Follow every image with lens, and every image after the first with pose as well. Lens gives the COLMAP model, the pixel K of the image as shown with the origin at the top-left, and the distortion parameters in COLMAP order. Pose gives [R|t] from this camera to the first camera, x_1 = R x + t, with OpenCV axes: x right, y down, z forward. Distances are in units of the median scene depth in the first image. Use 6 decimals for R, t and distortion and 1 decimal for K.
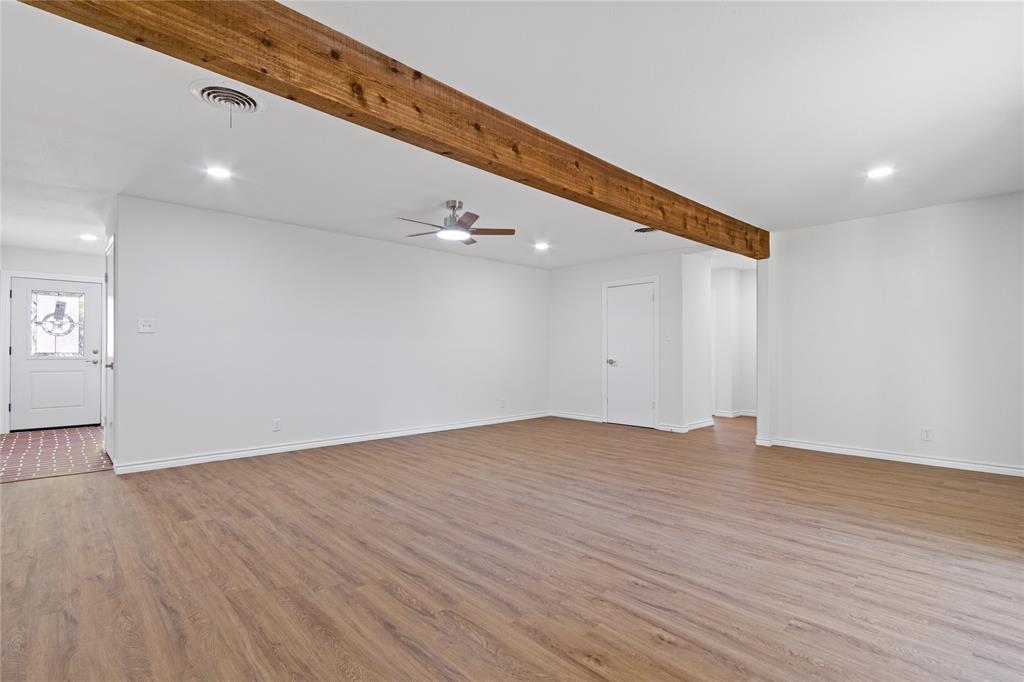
lens RADIAL K [[479.7, 0, 496.7], [0, 479.7, 344.3], [0, 0, 1]] dist [0.009714, -0.003048]
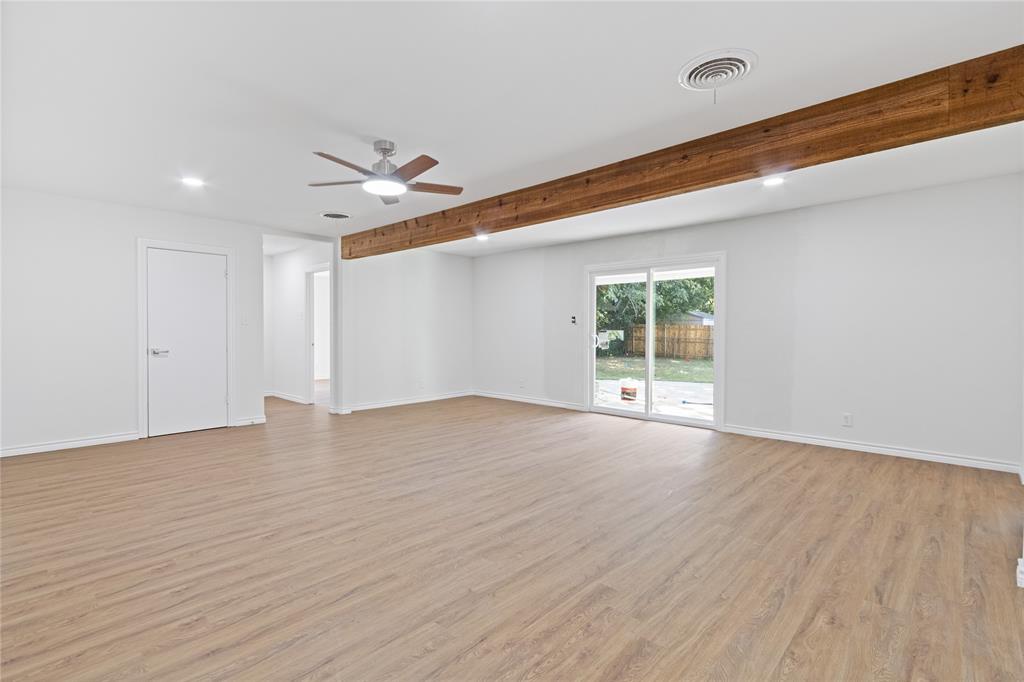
lens RADIAL K [[479.7, 0, 507.8], [0, 479.7, 330.4], [0, 0, 1]] dist [0.009714, -0.003048]
pose [[-0.068236, -0.002058, 0.997667, -1.191426], [-0.016406, 0.999865, 0.000941, -0.011171], [-0.997534, -0.016304, -0.068261, 1.196139]]
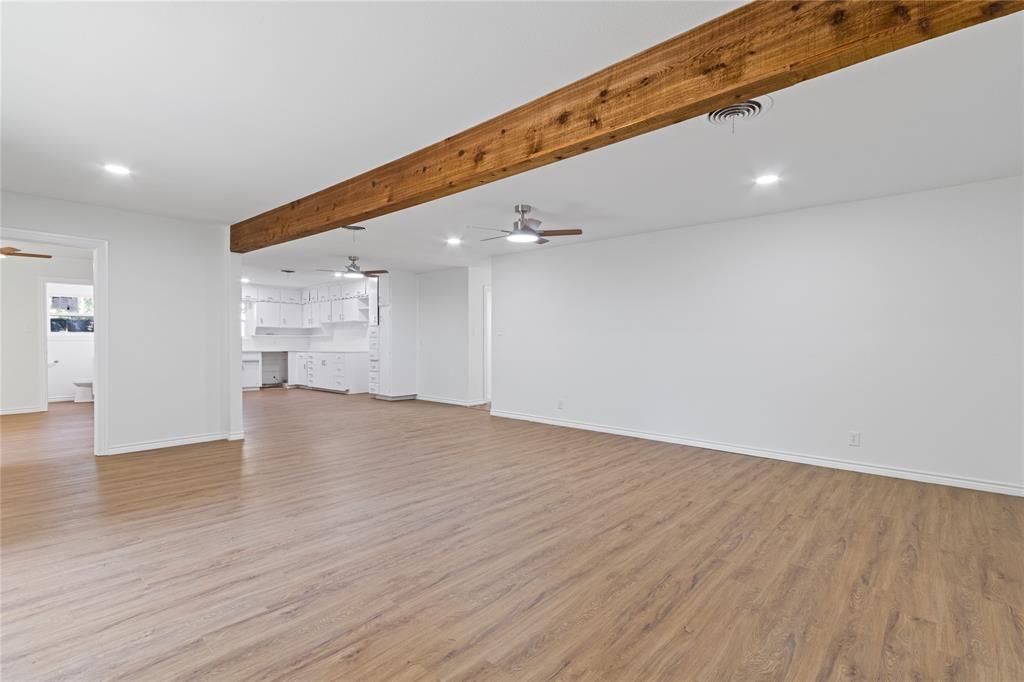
lens RADIAL K [[479.7, 0, 503.6], [0, 479.7, 340.8], [0, 0, 1]] dist [0.009714, -0.003048]
pose [[0.086447, 0.001054, -0.996256, 1.322260], [0.008768, 0.999960, 0.001819, -0.007809], [0.996218, -0.008892, 0.086434, 1.211520]]
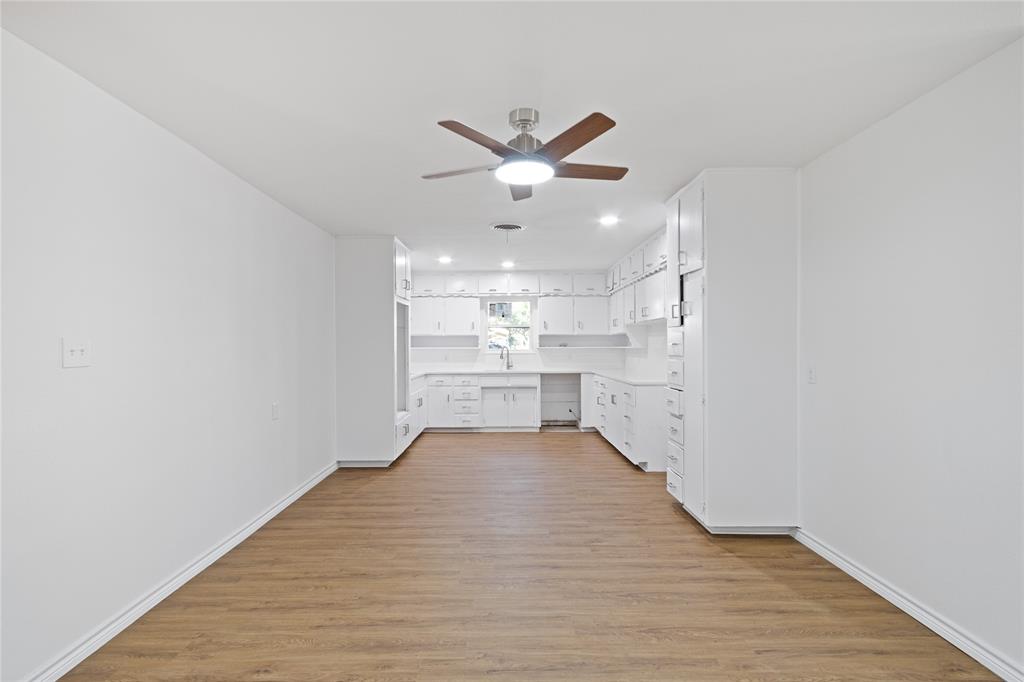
lens RADIAL K [[479.7, 0, 501.4], [0, 479.7, 348.8], [0, 0, 1]] dist [0.009714, -0.003048]
pose [[-0.677976, 0.011672, -0.734991, -0.551312], [0.015619, 0.999877, 0.001472, -0.059207], [0.734918, -0.010482, -0.678075, 1.159520]]
